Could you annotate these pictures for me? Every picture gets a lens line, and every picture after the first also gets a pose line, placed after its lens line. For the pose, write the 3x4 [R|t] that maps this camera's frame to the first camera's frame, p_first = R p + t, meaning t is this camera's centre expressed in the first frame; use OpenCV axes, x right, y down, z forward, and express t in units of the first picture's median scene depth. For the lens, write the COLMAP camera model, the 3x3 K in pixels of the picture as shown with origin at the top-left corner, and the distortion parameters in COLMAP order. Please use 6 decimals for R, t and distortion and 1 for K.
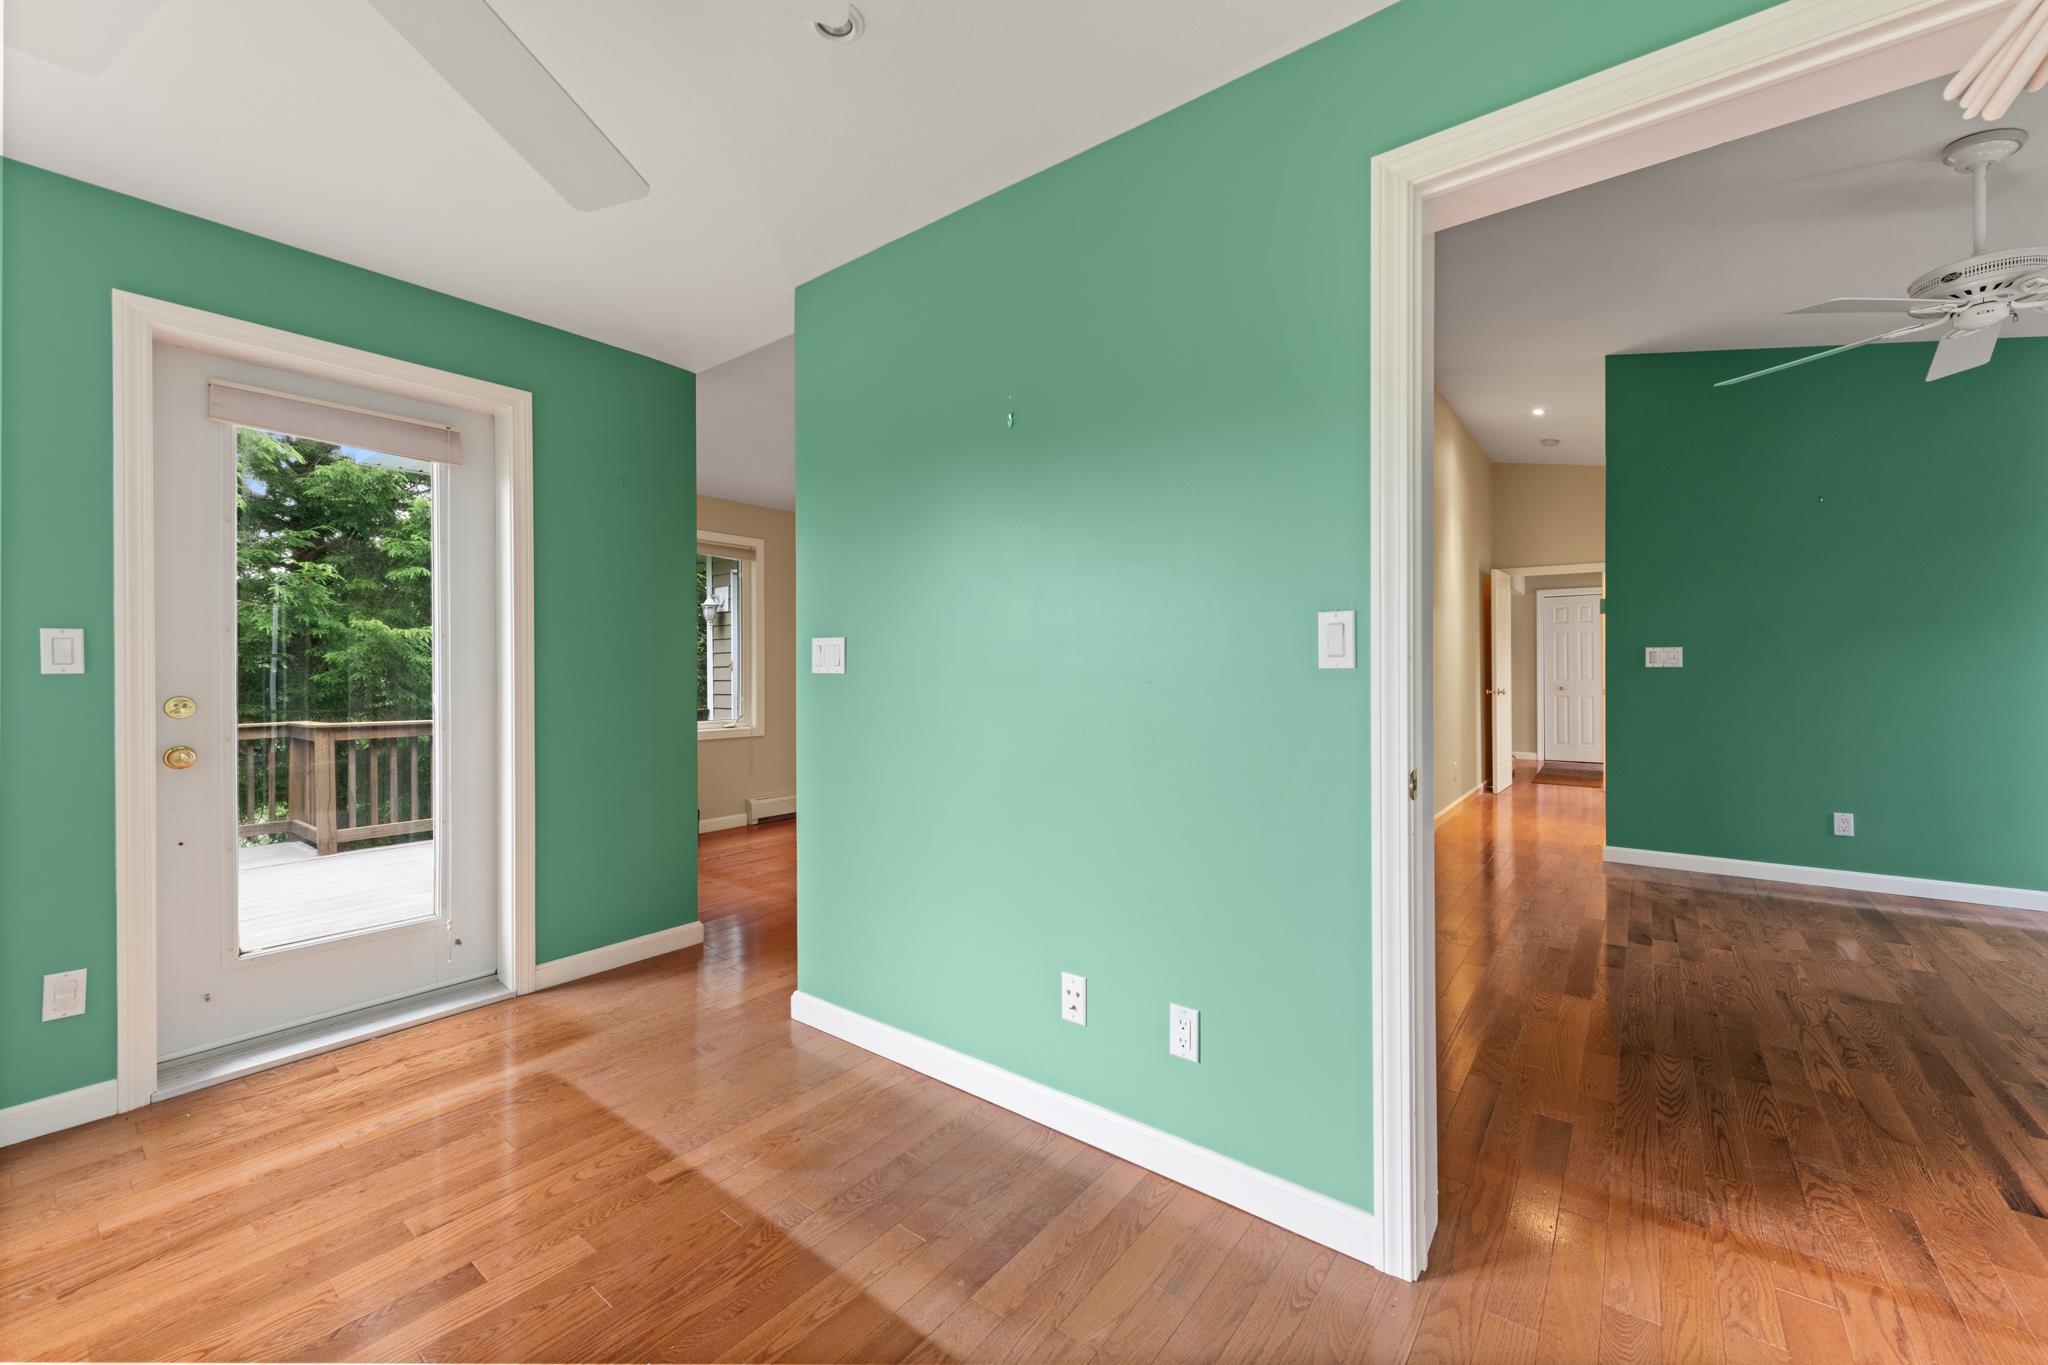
lens RADIAL K [[801.6, 0, 1024.0], [0, 801.6, 682.5], [0, 0, 1]] dist [0.001369, 0.000053]
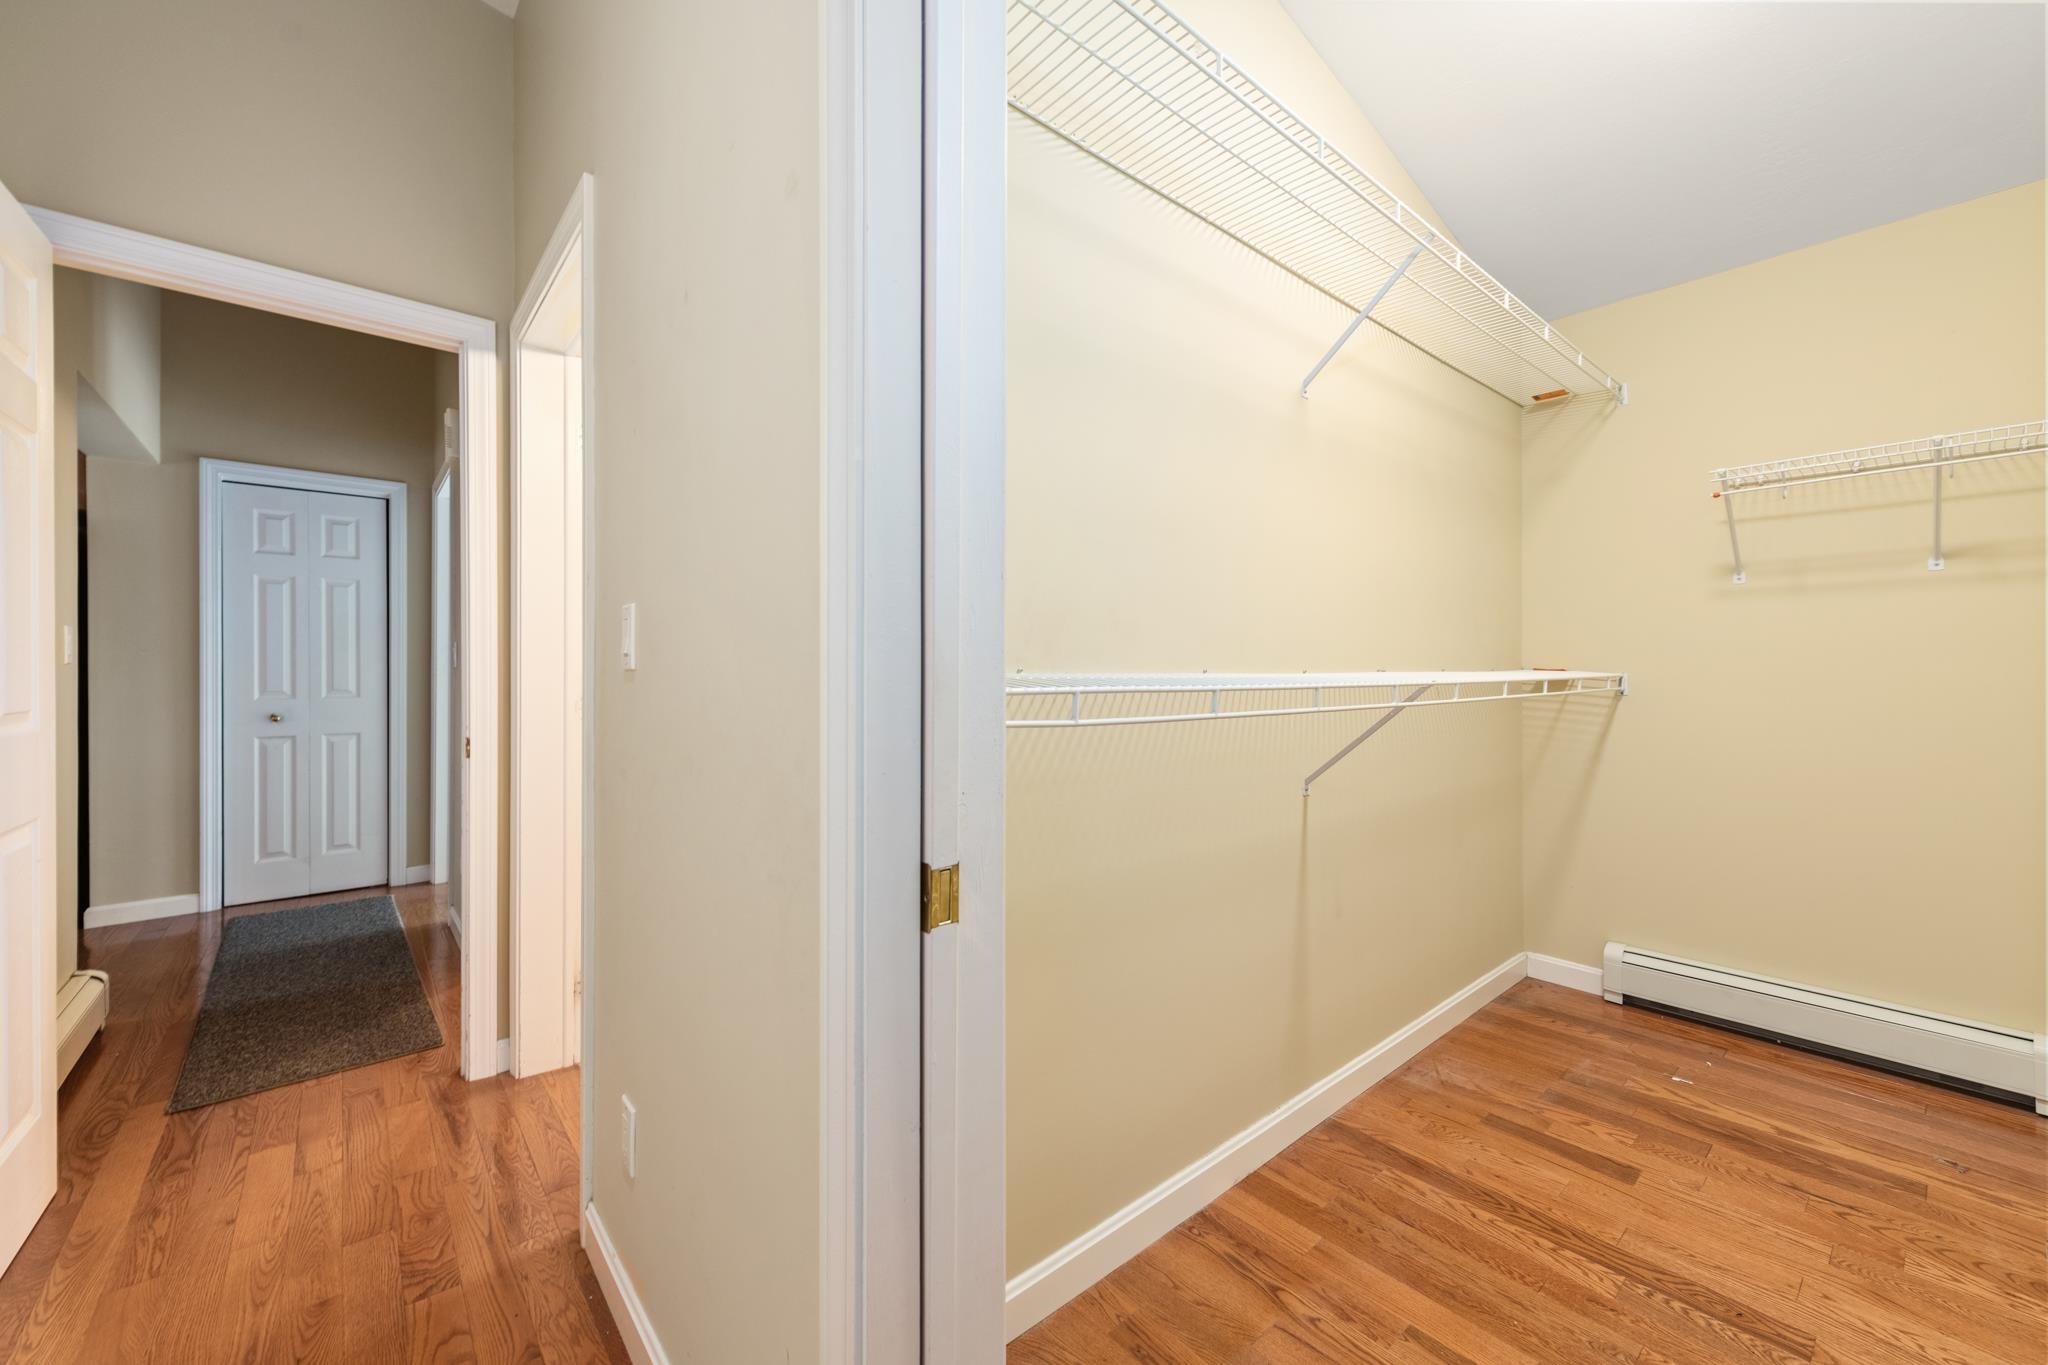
lens RADIAL K [[801.6, 0, 1024.0], [0, 801.6, 682.5], [0, 0, 1]] dist [0.001369, 0.000053]
pose [[0.207148, 0.001460, 0.978308, 0.352010], [-0.000277, 0.999999, -0.001434, -0.003411], [-0.978310, 0.000026, 0.207148, 0.545036]]
